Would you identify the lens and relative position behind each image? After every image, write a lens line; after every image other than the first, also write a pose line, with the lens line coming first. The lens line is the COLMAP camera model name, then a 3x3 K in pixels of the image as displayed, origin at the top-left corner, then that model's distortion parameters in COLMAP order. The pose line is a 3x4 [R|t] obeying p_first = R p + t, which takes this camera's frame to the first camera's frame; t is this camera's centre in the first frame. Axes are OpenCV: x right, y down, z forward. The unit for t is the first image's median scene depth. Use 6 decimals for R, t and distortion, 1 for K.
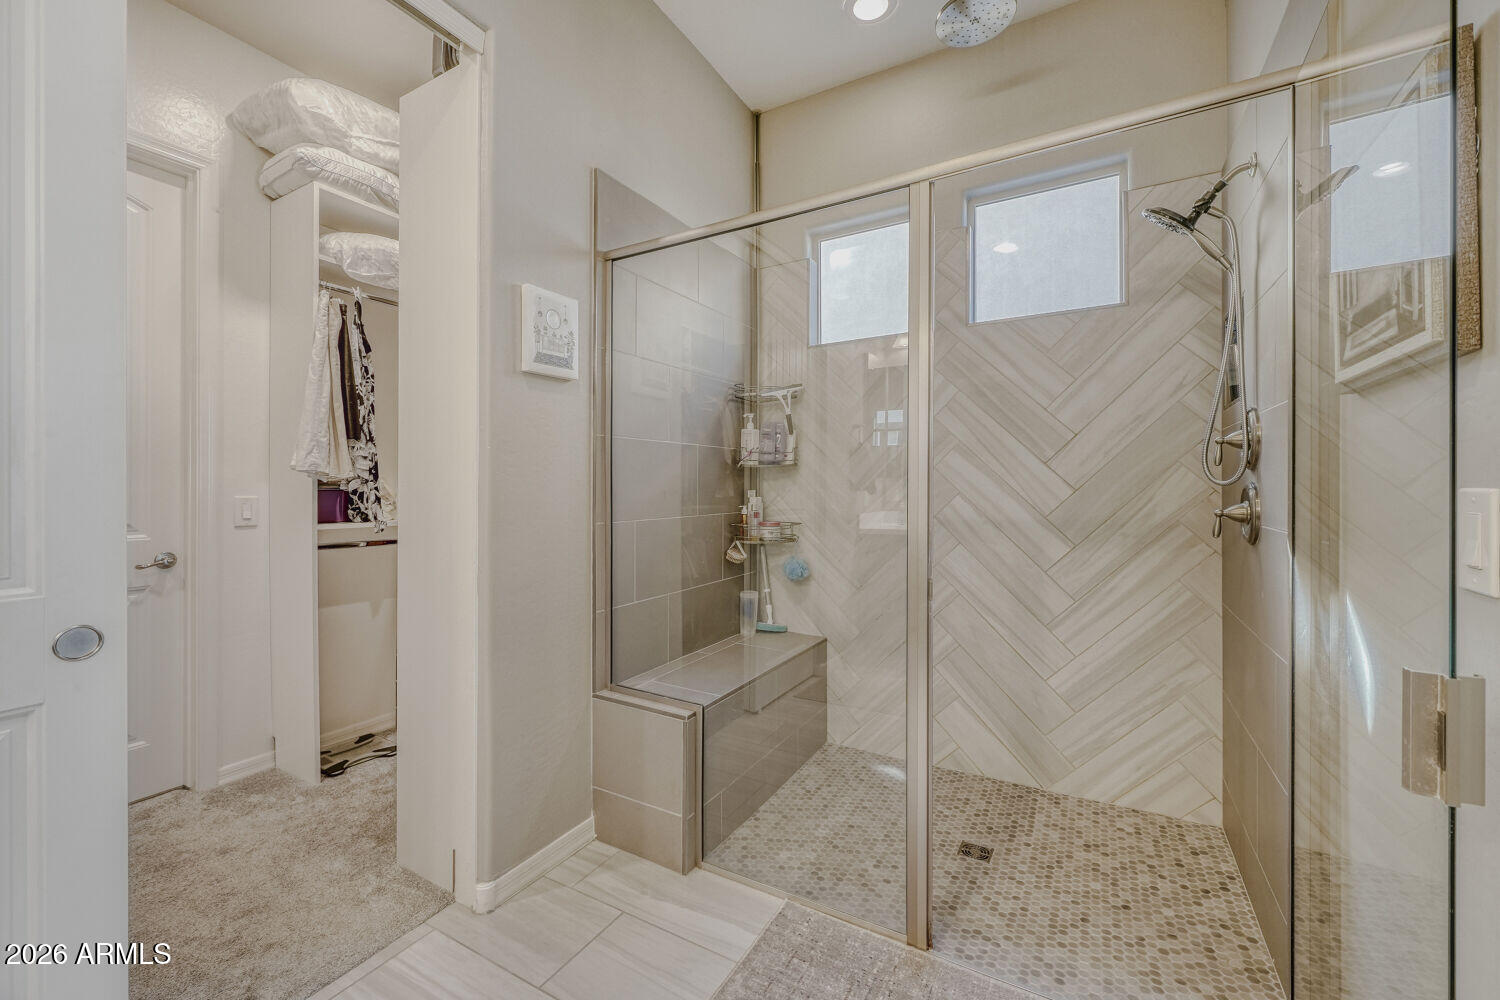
lens RADIAL K [[600.6, 0, 748.7], [0, 600.6, 485.6], [0, 0, 1]] dist [-0.000177, -0.000165]
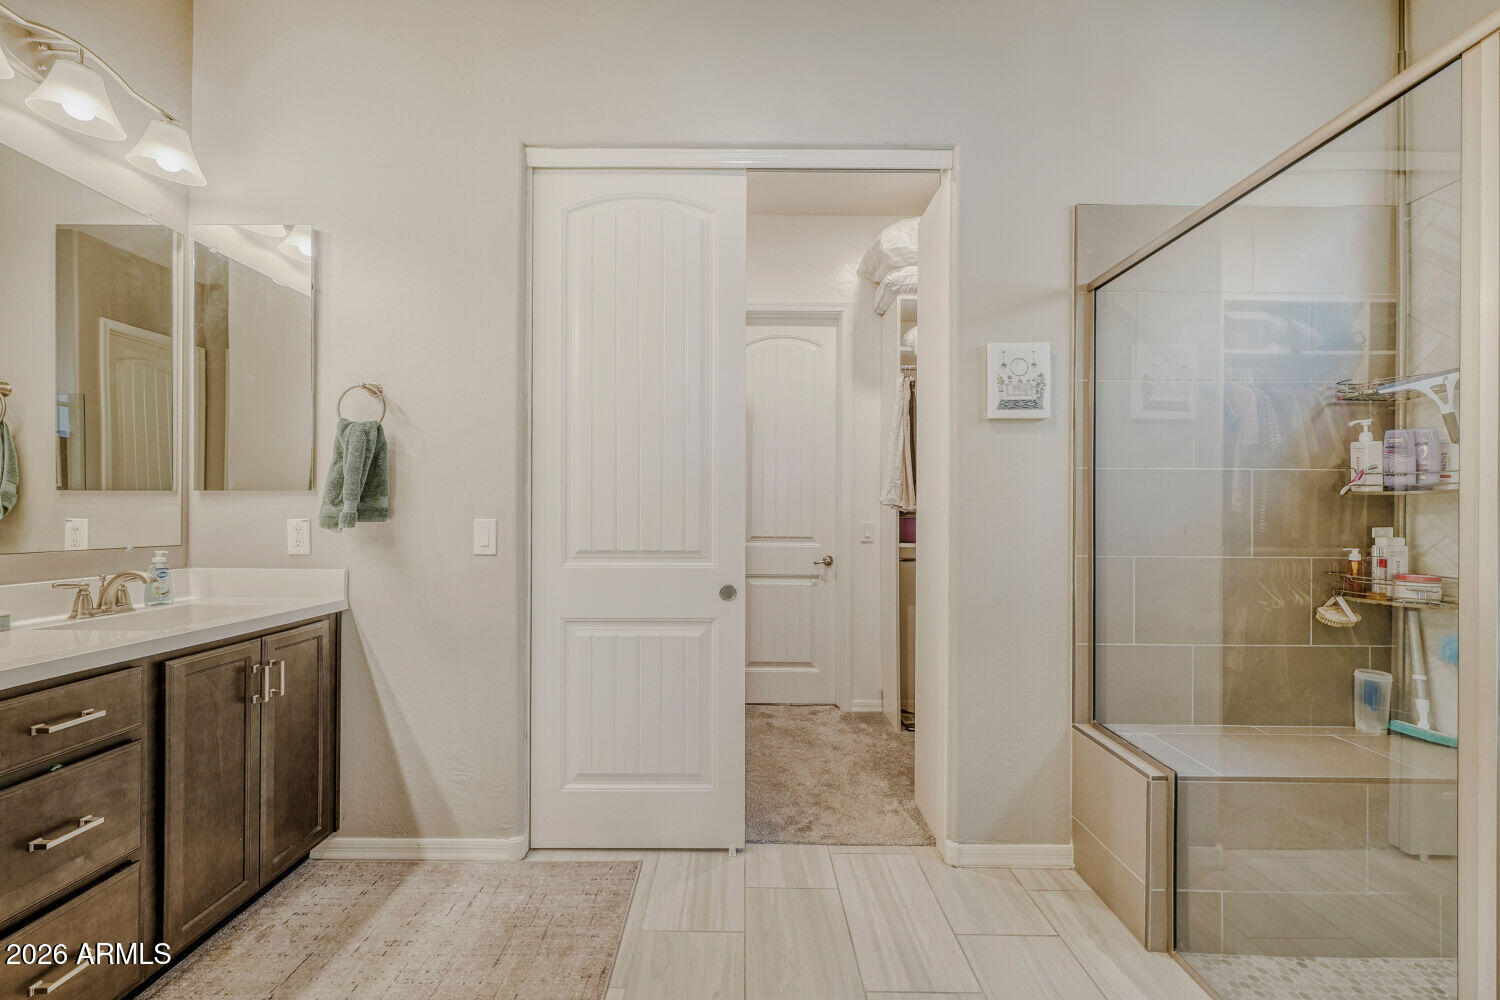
lens RADIAL K [[582.6, 0, 744.7], [0, 582.6, 510.0], [0, 0, 1]] dist [0.000553, -0.000478]
pose [[0.501090, 0.003576, -0.865388, 0.287802], [-0.008300, 0.999965, -0.000674, -0.008055], [0.865356, 0.007520, 0.501102, 0.025322]]
